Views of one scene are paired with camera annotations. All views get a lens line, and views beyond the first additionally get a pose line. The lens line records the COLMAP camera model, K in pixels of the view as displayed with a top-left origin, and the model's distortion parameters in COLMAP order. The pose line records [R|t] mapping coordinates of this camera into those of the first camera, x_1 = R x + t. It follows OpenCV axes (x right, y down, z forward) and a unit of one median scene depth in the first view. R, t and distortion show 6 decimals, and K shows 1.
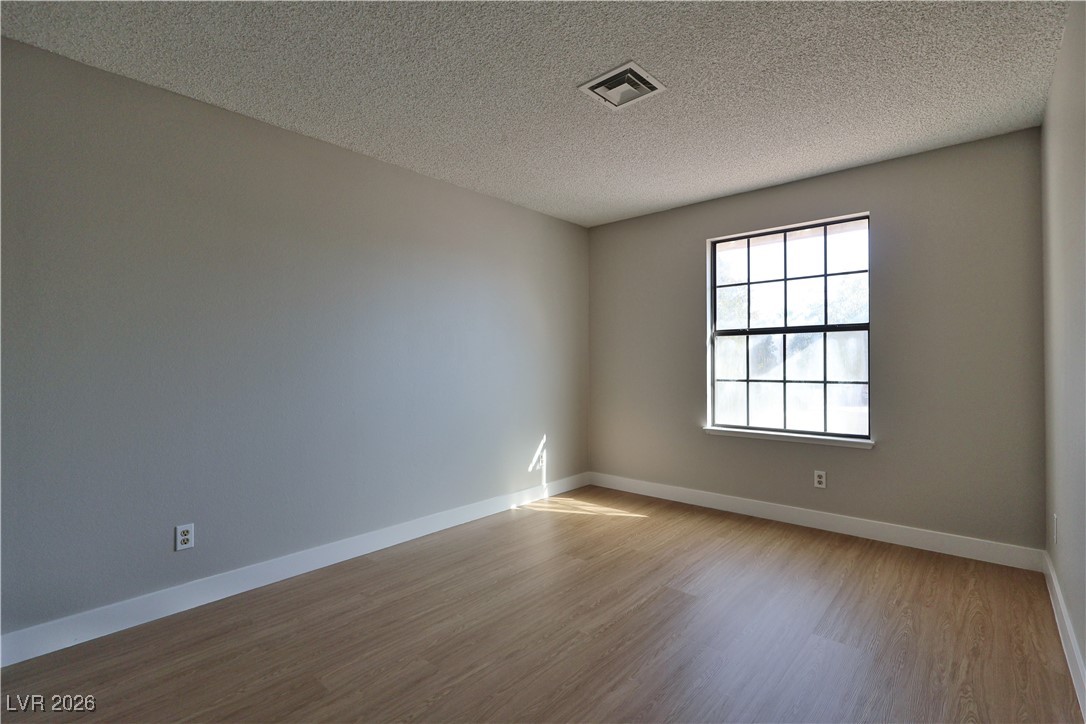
lens RADIAL K [[502.6, 0, 543.0], [0, 502.6, 362.0], [0, 0, 1]] dist [0.000304, 0.000312]
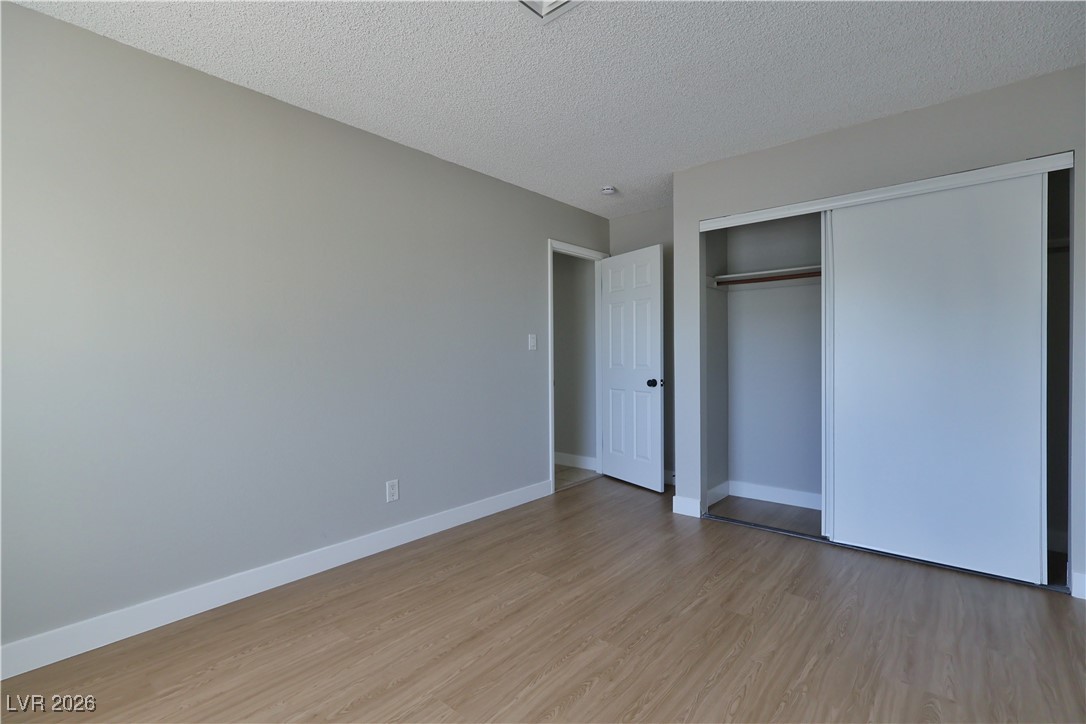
lens RADIAL K [[502.6, 0, 543.0], [0, 502.6, 362.0], [0, 0, 1]] dist [0.000304, 0.000312]
pose [[-0.999595, 0.016088, -0.023477, 0.186339], [0.015781, 0.999788, 0.013205, 0.006130], [0.023684, 0.012829, -0.999637, 1.731733]]
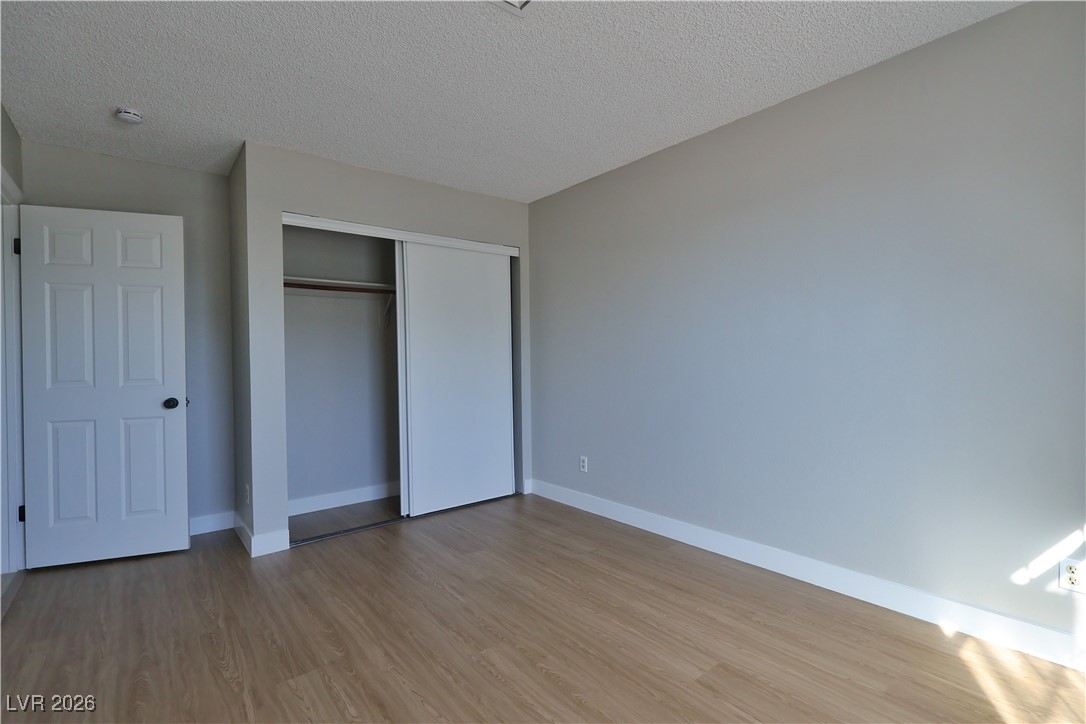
lens RADIAL K [[502.6, 0, 543.0], [0, 502.6, 362.0], [0, 0, 1]] dist [0.000304, 0.000312]
pose [[-0.157357, 0.019549, -0.987348, 0.863928], [0.018588, 0.999686, 0.016831, -0.000801], [0.987367, -0.015704, -0.157671, 1.134103]]
